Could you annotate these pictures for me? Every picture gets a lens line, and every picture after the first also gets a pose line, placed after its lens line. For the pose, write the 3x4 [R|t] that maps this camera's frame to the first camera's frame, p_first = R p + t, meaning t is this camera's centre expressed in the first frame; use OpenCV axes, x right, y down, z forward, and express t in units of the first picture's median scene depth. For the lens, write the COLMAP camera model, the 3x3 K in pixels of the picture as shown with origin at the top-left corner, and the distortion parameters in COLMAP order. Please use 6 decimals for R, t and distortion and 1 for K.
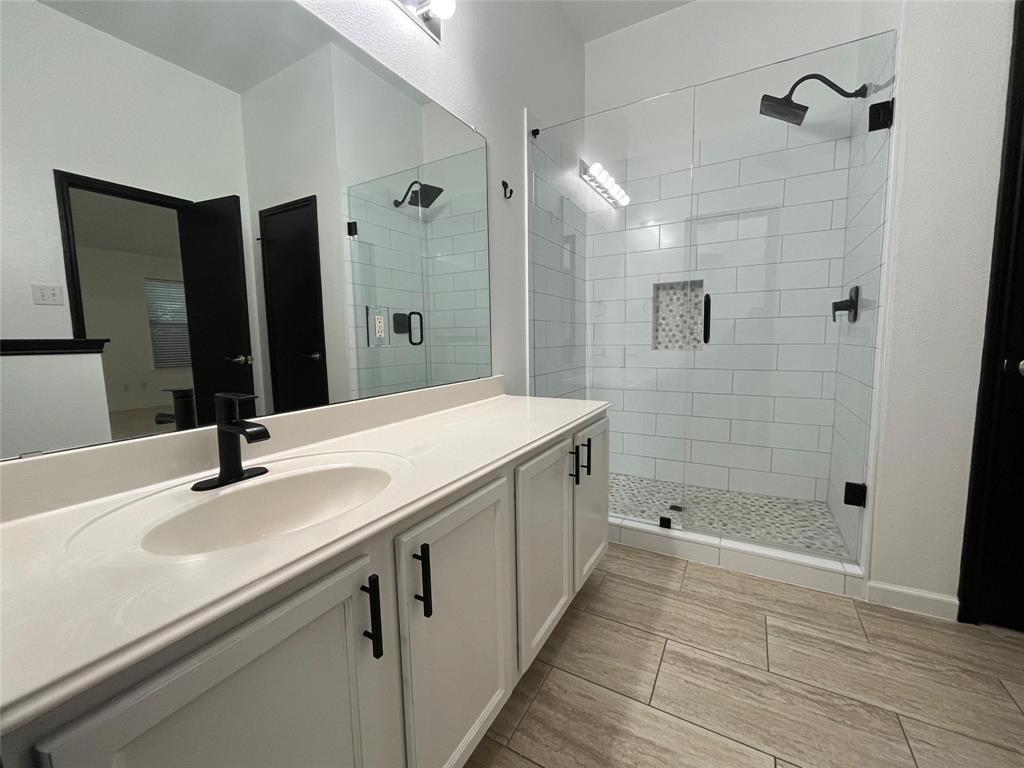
lens RADIAL K [[412.5, 0, 512.0], [0, 412.5, 384.0], [0, 0, 1]] dist [-0.000343, -0.000359]
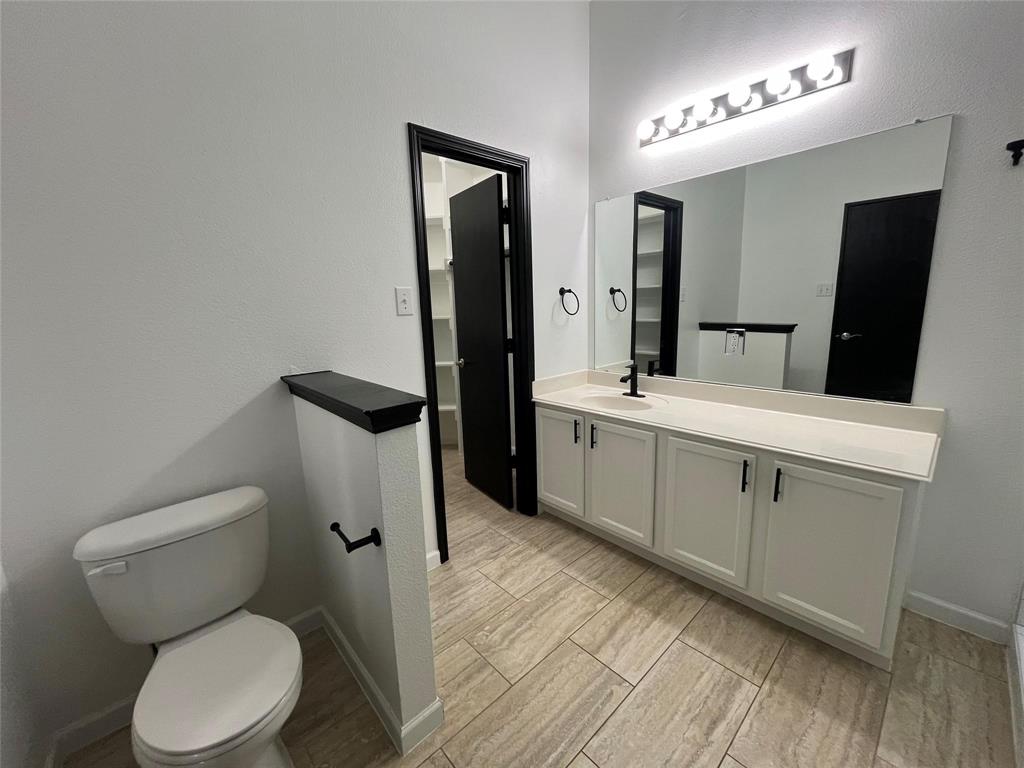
lens RADIAL K [[412.5, 0, 512.0], [0, 412.5, 384.0], [0, 0, 1]] dist [-0.000343, -0.000359]
pose [[-0.308952, 0.206842, -0.928313, 1.617017], [-0.062308, 0.969566, 0.236770, -0.343171], [0.949035, 0.130992, -0.286661, 0.764569]]
